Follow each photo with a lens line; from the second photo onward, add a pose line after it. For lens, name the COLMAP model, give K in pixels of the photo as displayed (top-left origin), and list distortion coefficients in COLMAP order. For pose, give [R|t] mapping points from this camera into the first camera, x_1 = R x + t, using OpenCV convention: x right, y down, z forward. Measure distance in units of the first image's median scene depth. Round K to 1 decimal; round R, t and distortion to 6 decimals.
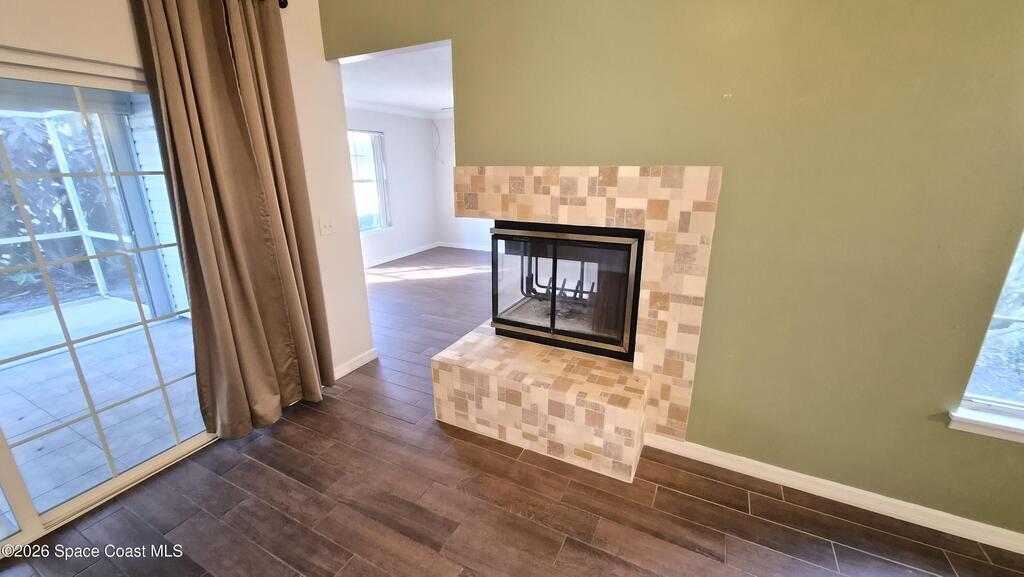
lens RADIAL K [[405.8, 0, 515.6], [0, 405.8, 283.0], [0, 0, 1]] dist [-0.001735, 0.001615]
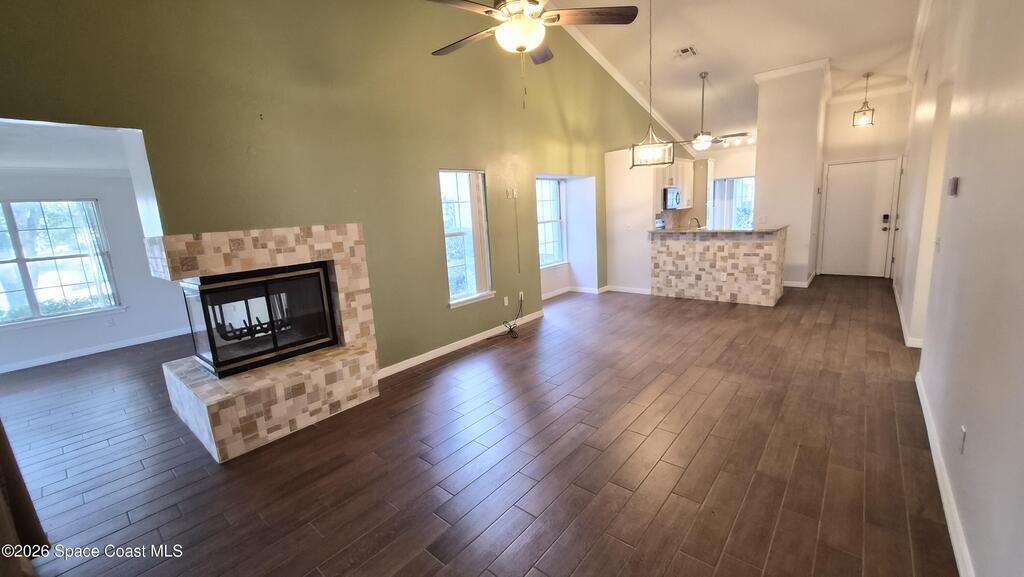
lens RADIAL K [[405.8, 0, 510.4], [0, 405.8, 281.8], [0, 0, 1]] dist [-0.001735, 0.001615]
pose [[0.242546, -0.179155, 0.953454, -1.098629], [0.330066, 0.939410, 0.092552, 0.046228], [-0.912265, 0.292255, 0.286983, -0.166606]]
